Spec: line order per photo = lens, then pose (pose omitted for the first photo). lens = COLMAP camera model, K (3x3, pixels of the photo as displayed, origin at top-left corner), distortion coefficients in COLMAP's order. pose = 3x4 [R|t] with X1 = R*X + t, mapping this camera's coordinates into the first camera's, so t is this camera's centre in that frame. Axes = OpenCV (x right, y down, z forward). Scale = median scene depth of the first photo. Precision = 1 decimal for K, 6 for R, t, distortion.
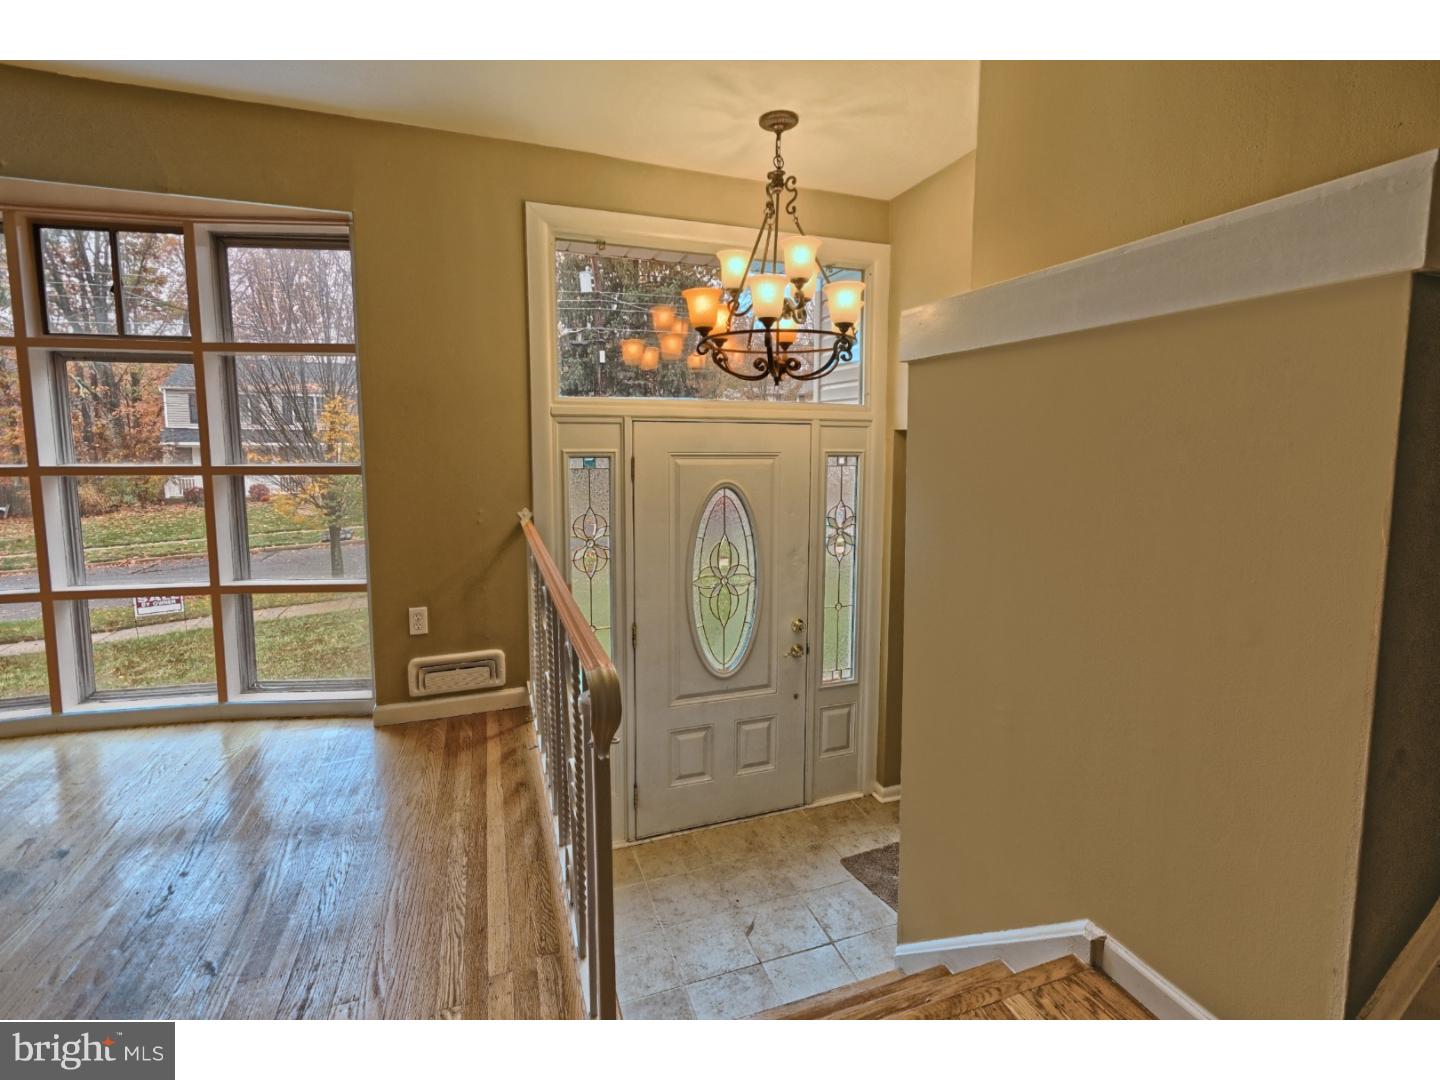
lens RADIAL K [[615.3, 0, 684.2], [0, 615.3, 501.1], [0, 0, 1]] dist [0.000790, 0.000137]
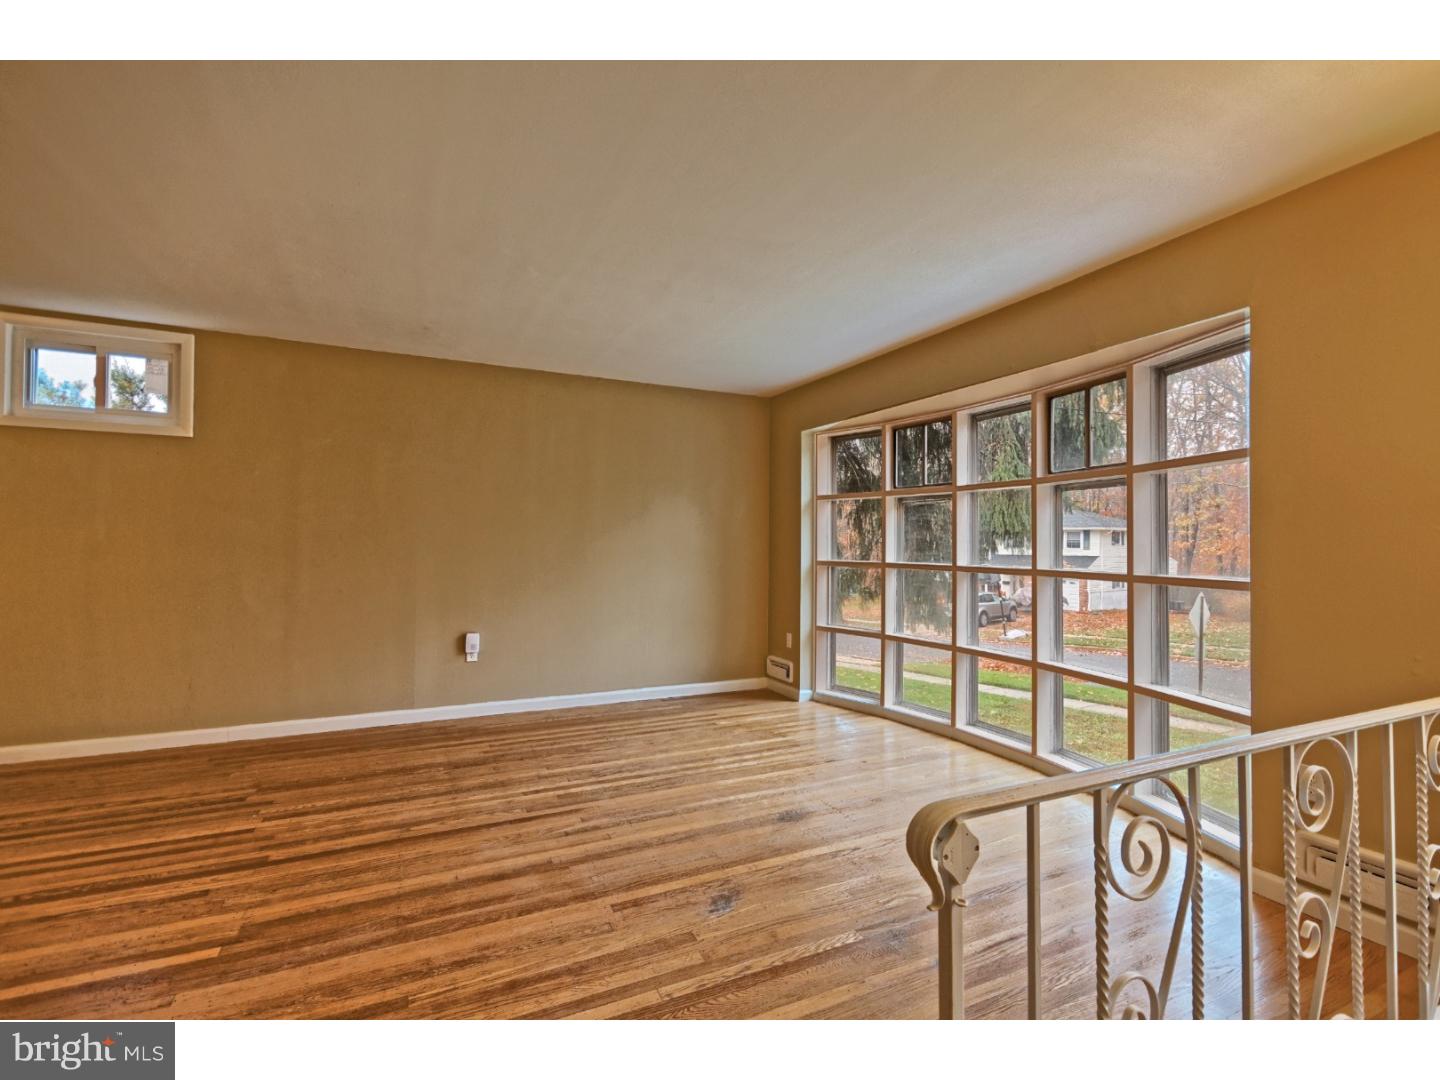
lens RADIAL K [[652.4, 0, 730.4], [0, 652.4, 536.1], [0, 0, 1]] dist [0.008689, 0.000490]
pose [[0.141570, -0.016580, -0.989789, 0.319173], [-0.104799, 0.993990, -0.031640, -0.009761], [0.984365, 0.108209, 0.138981, 0.104816]]
